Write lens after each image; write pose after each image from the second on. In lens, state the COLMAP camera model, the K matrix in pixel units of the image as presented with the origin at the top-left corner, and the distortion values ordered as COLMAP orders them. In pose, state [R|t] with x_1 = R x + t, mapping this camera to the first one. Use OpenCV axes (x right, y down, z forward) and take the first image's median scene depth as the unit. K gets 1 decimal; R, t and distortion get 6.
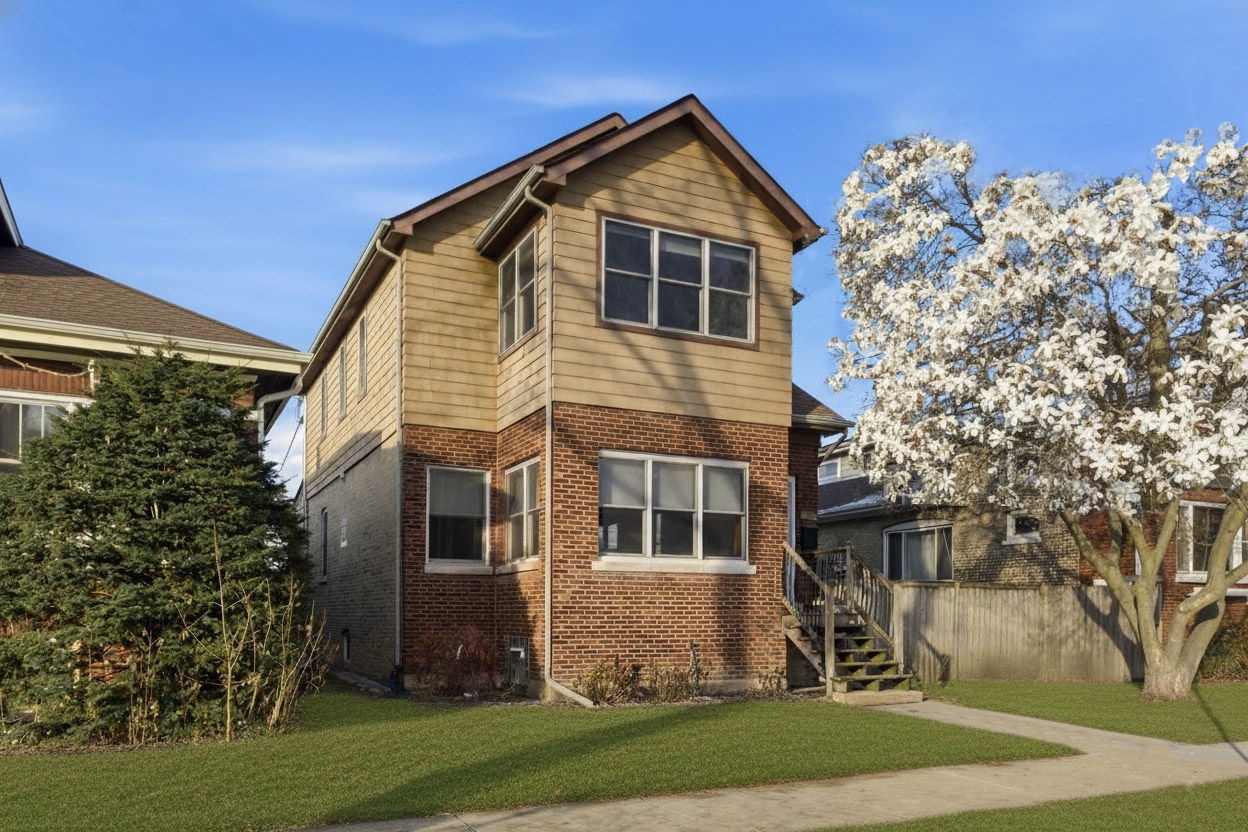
lens RADIAL K [[554.3, 0, 628.7], [0, 554.3, 411.6], [0, 0, 1]] dist [0.001134, 0.000242]
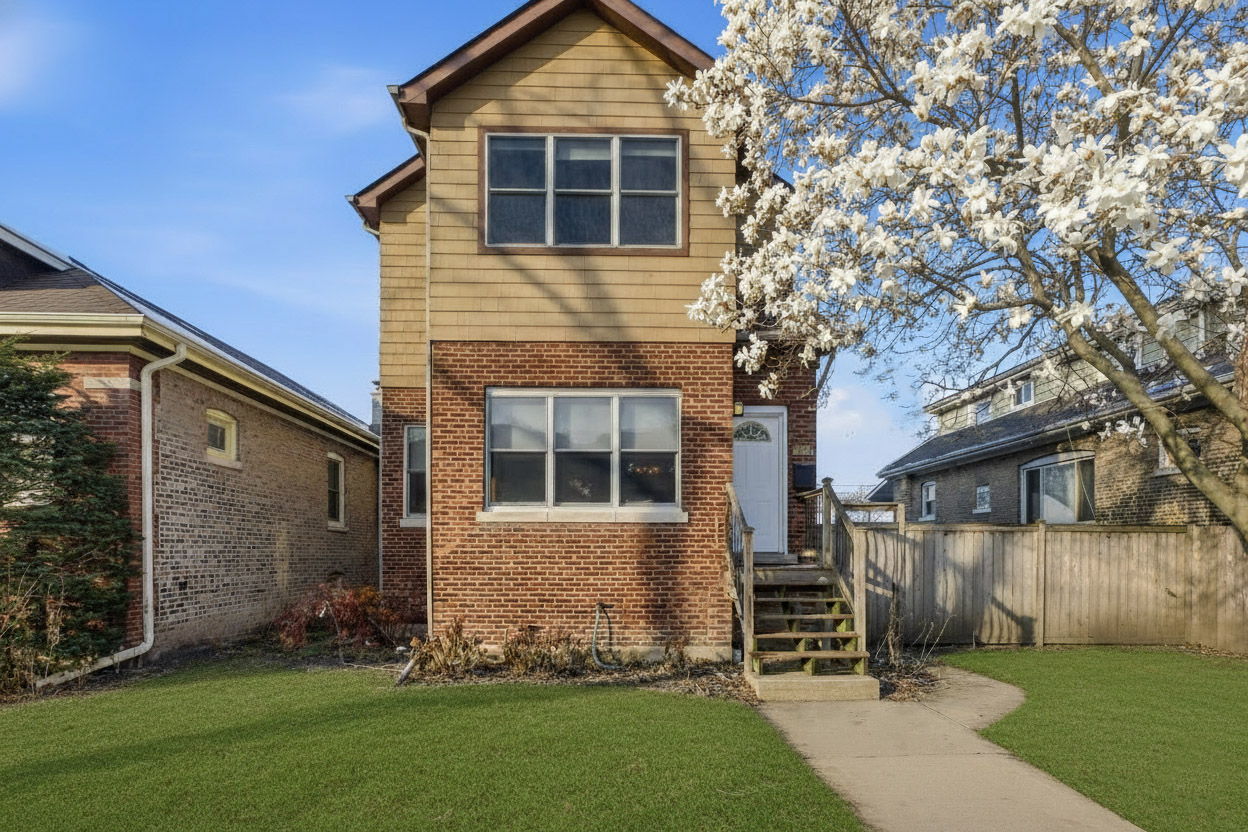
lens RADIAL K [[492.9, 0, 623.8], [0, 492.9, 394.5], [0, 0, 1]] dist [-0.006220, -0.000039]
pose [[0.955274, -0.090687, -0.281475, 0.353990], [0.100007, 0.994807, 0.018891, 0.078468], [0.278300, -0.046195, 0.959383, 0.272944]]
